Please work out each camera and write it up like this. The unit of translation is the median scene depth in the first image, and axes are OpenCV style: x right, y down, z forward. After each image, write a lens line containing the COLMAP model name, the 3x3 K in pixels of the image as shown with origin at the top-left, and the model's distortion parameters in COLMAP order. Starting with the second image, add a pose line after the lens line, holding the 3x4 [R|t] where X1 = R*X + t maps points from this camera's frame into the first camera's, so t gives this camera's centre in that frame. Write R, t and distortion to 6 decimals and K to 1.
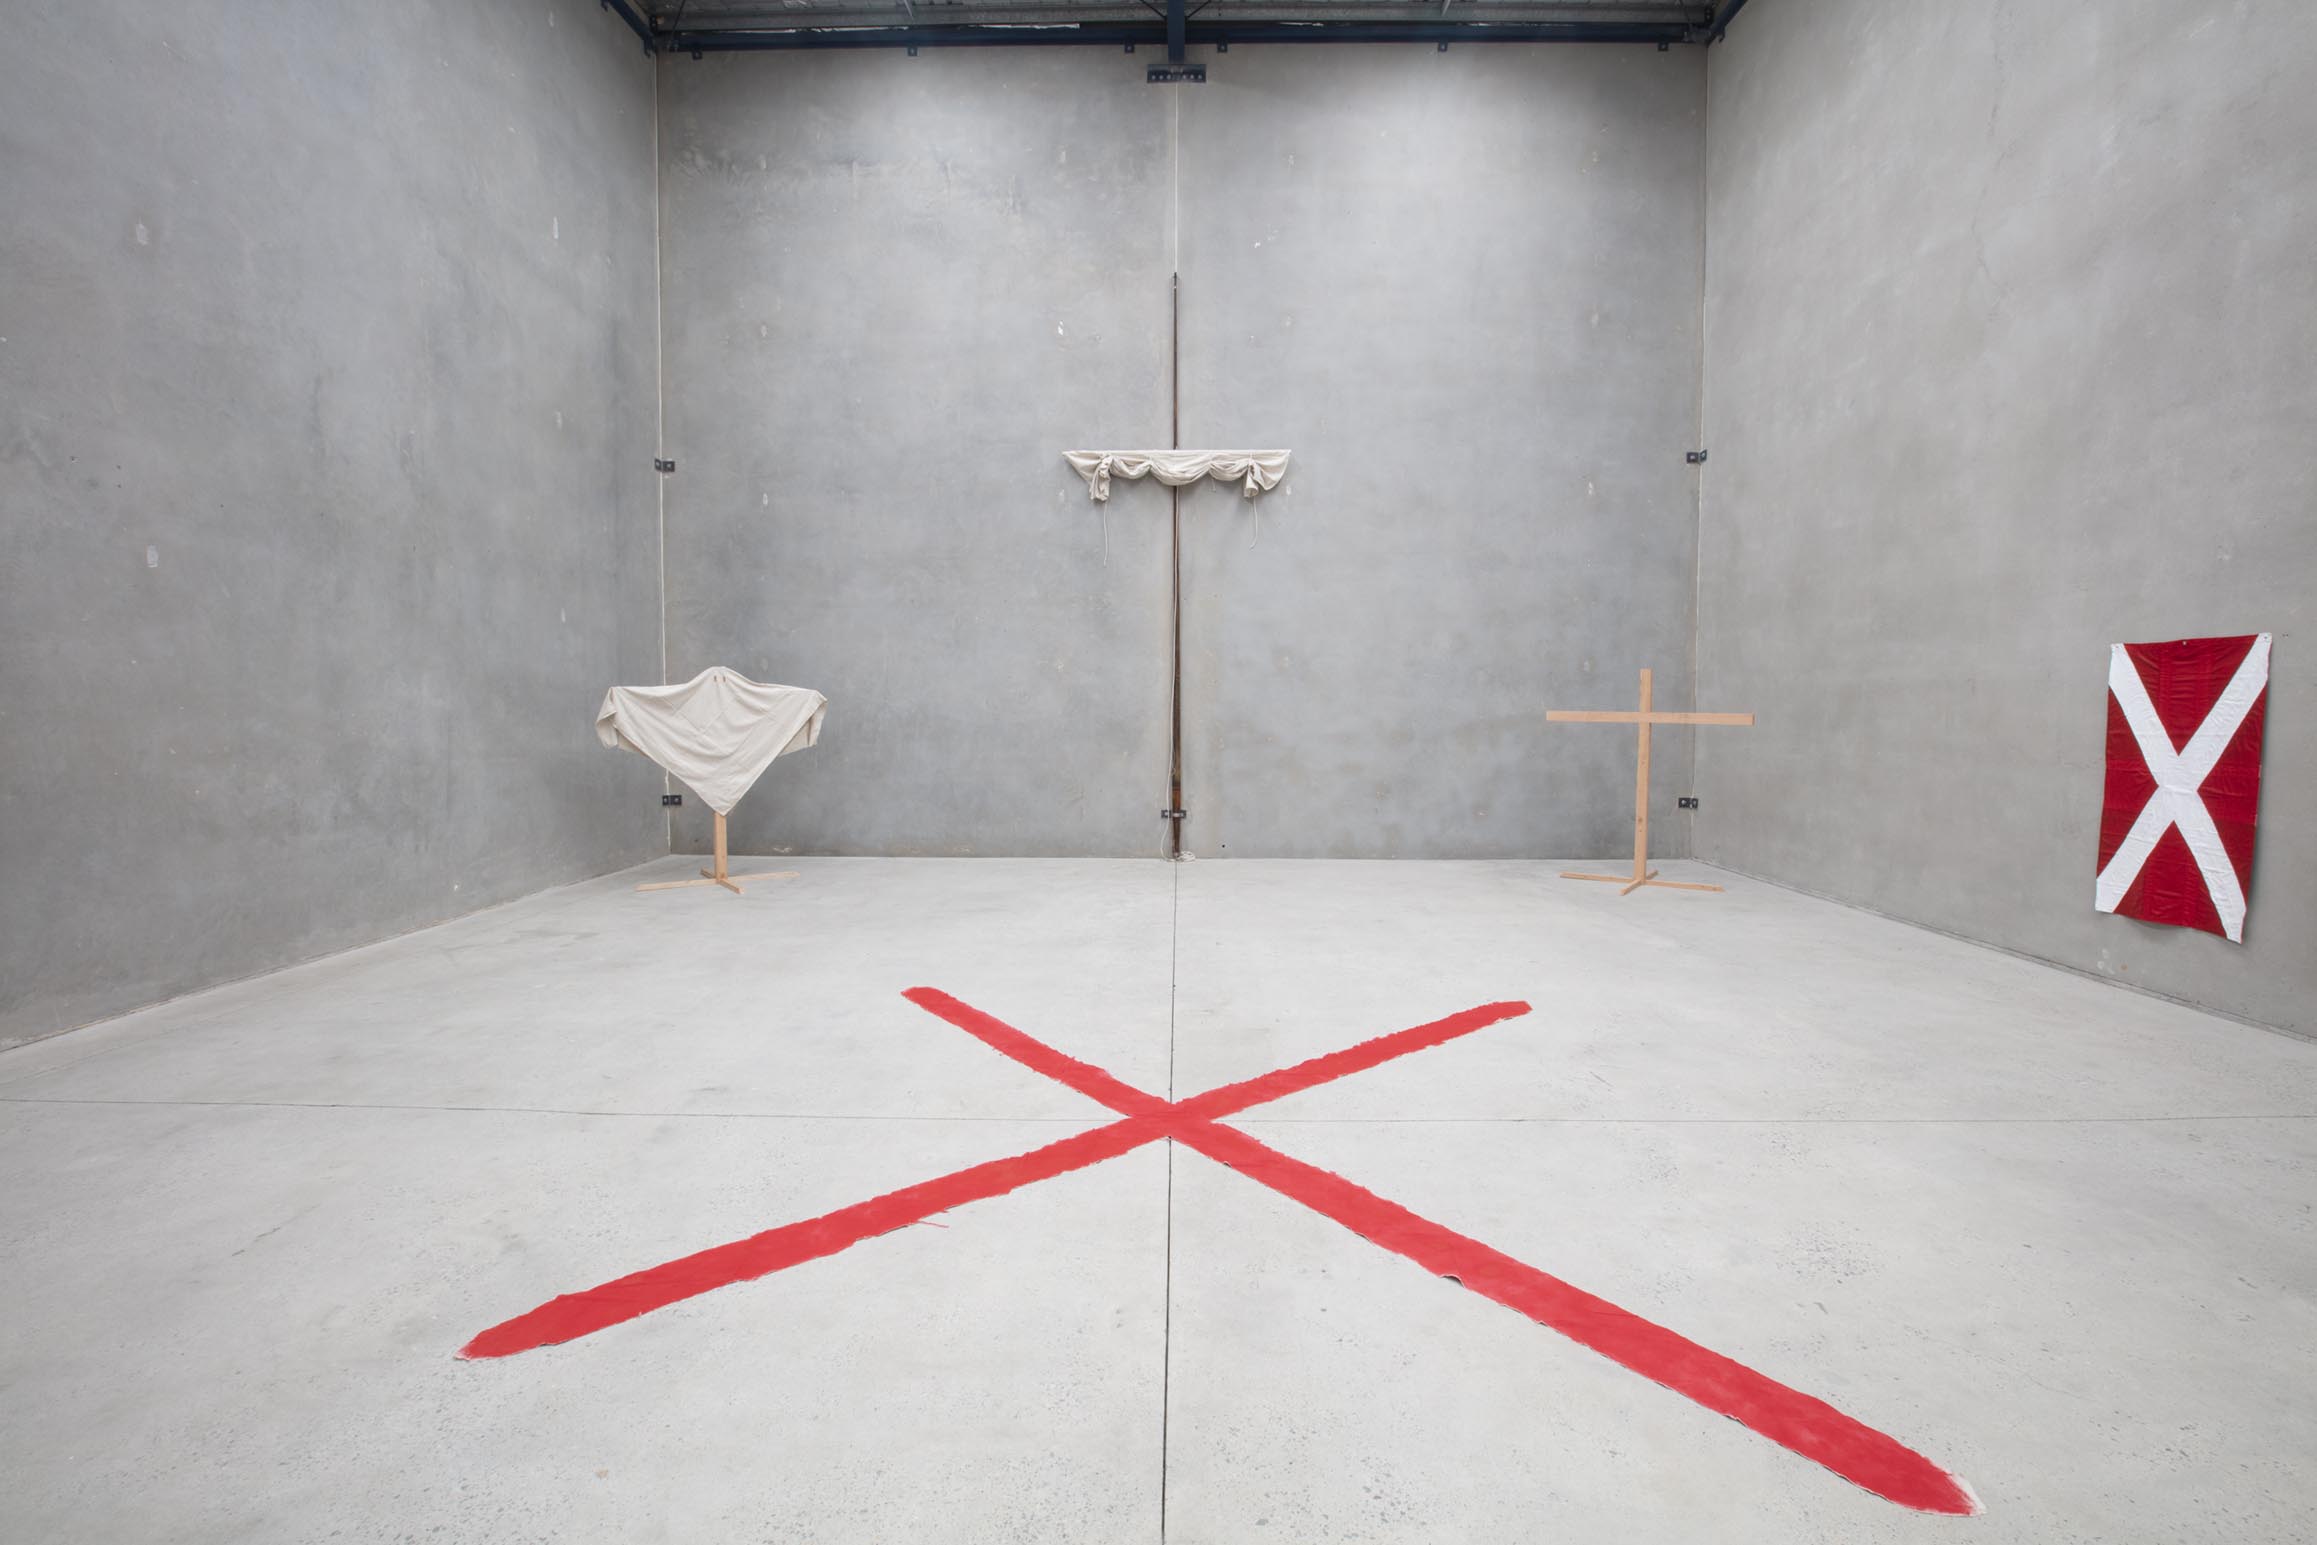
lens RADIAL K [[1074.7, 0, 1155.7], [0, 1074.7, 781.0], [0, 0, 1]] dist [-0.001256, -0.000023]
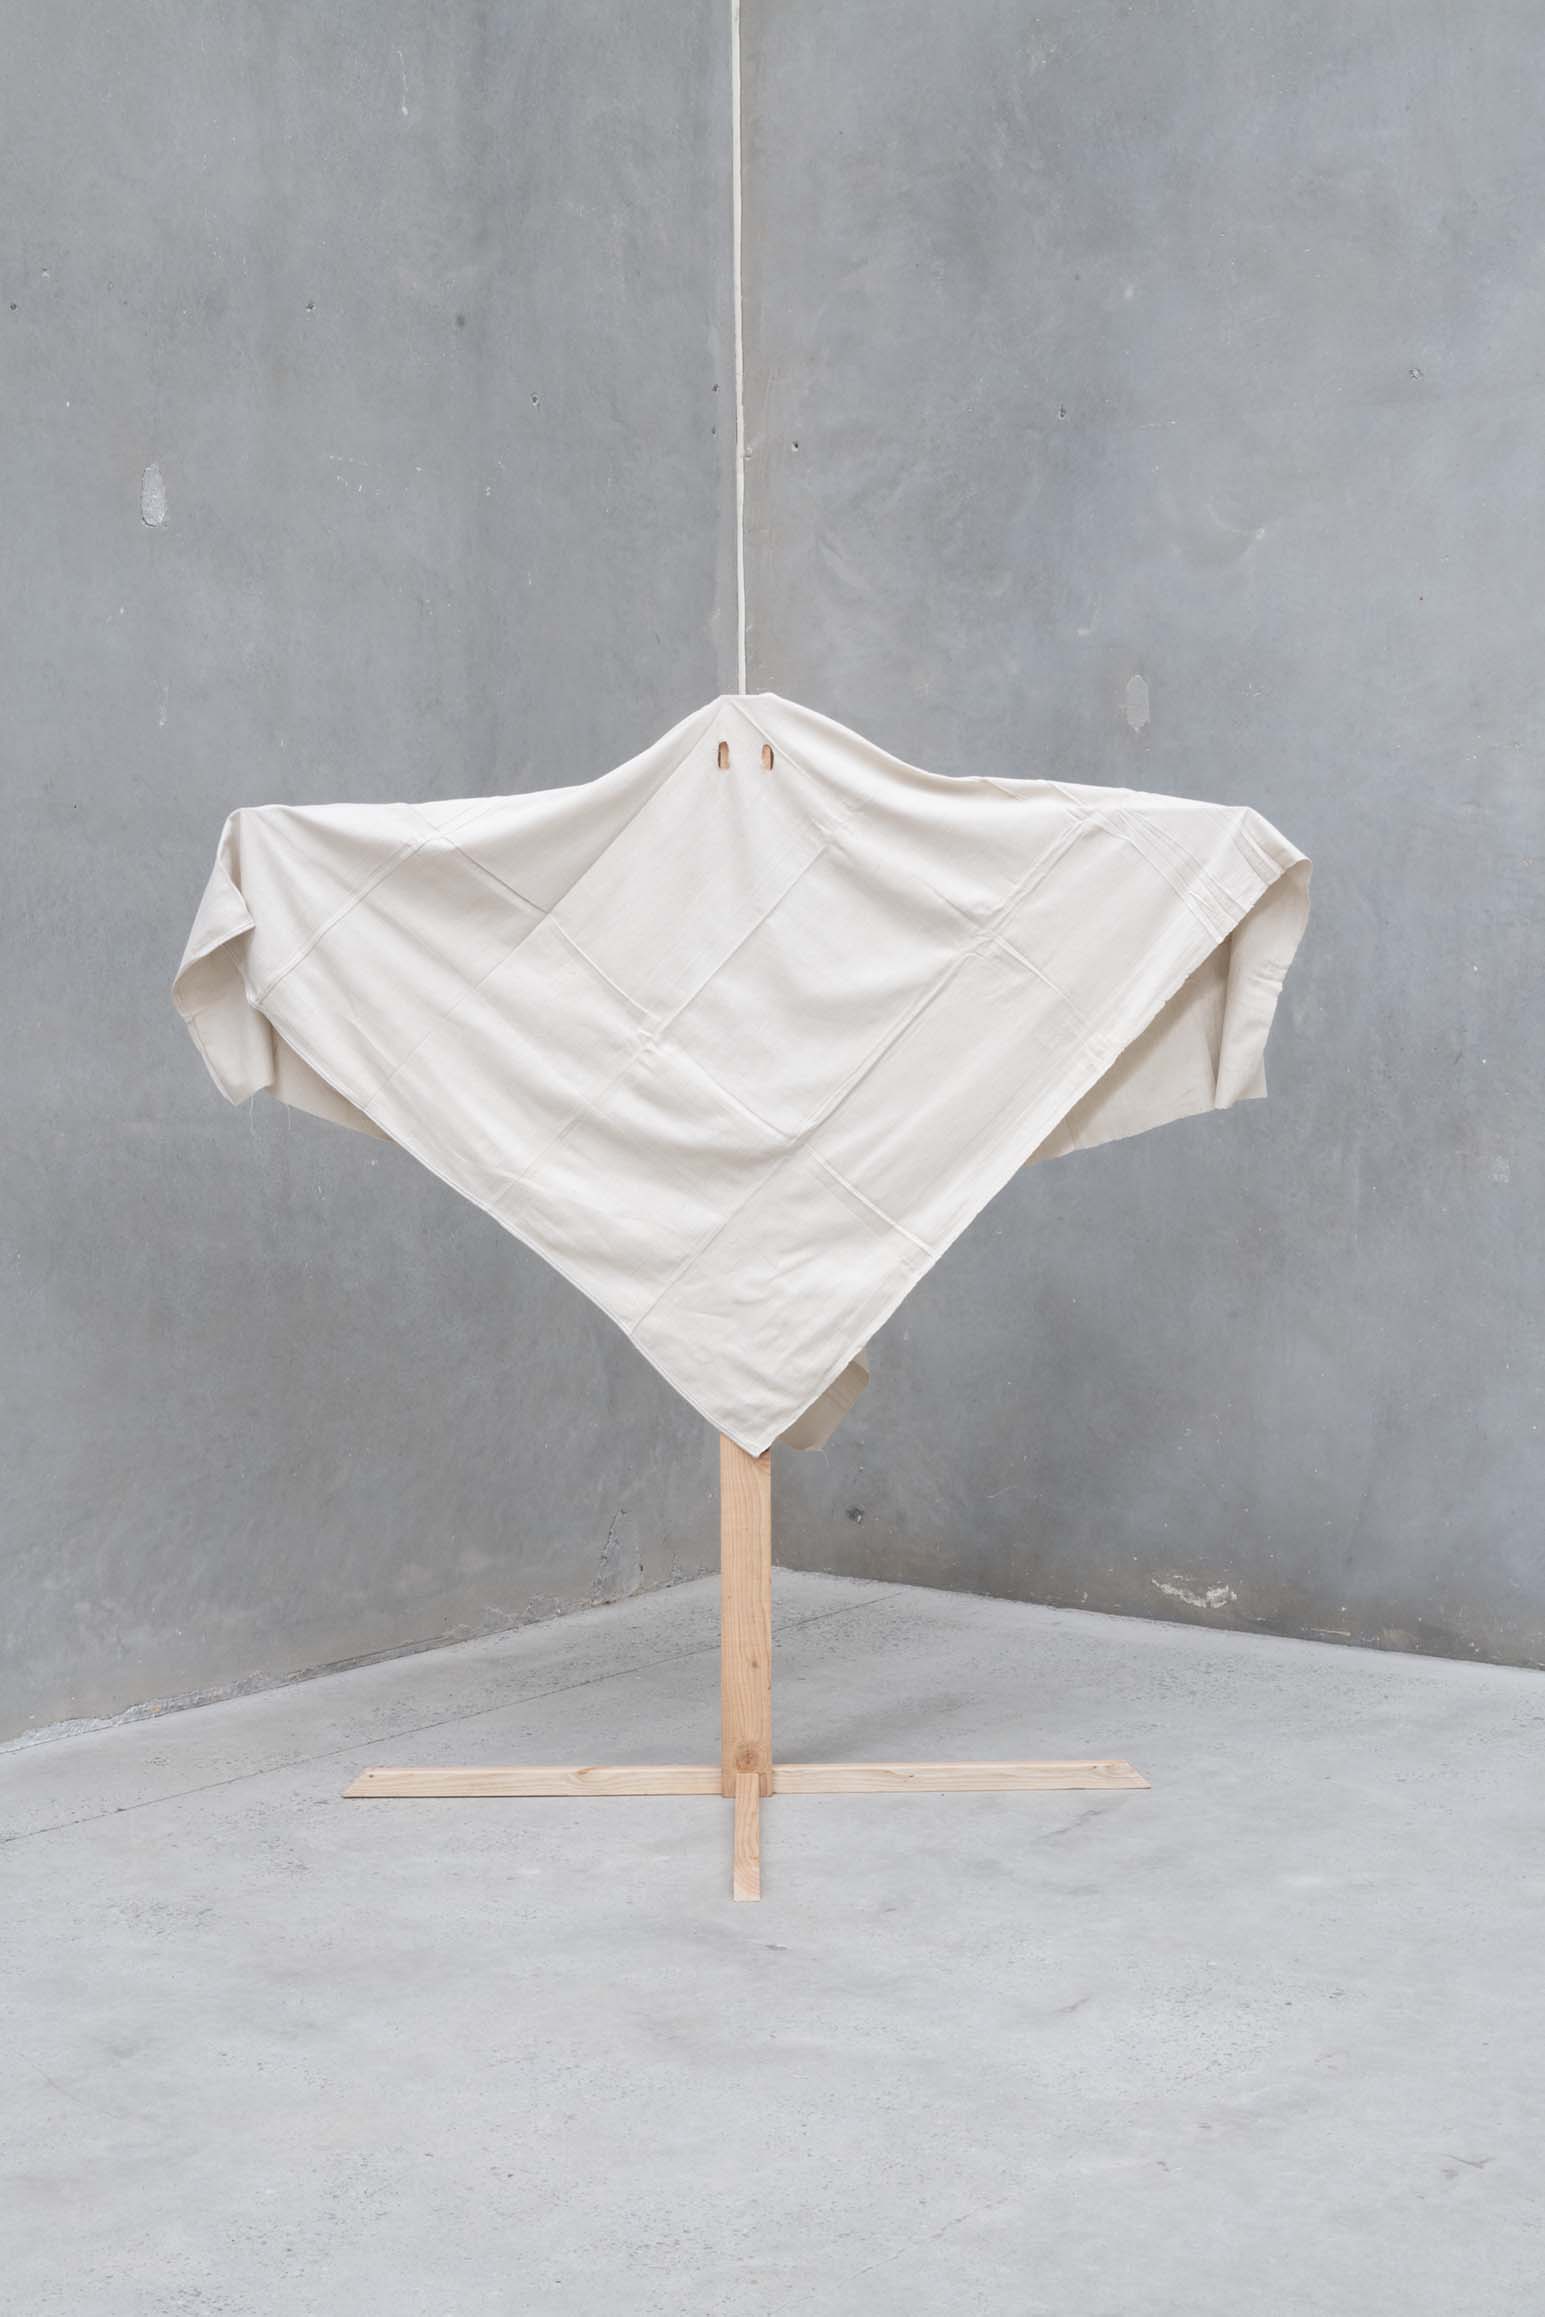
lens RADIAL K [[3309.0, 0, 772.8], [0, 3309.0, 1153.9], [0, 0, 1]] dist [-0.084265, 0.000000]
pose [[0.798993, 0.029060, -0.600638, -0.033691], [-0.031856, 0.999475, 0.005982, -0.022700], [0.600496, 0.014354, 0.799499, 0.448860]]
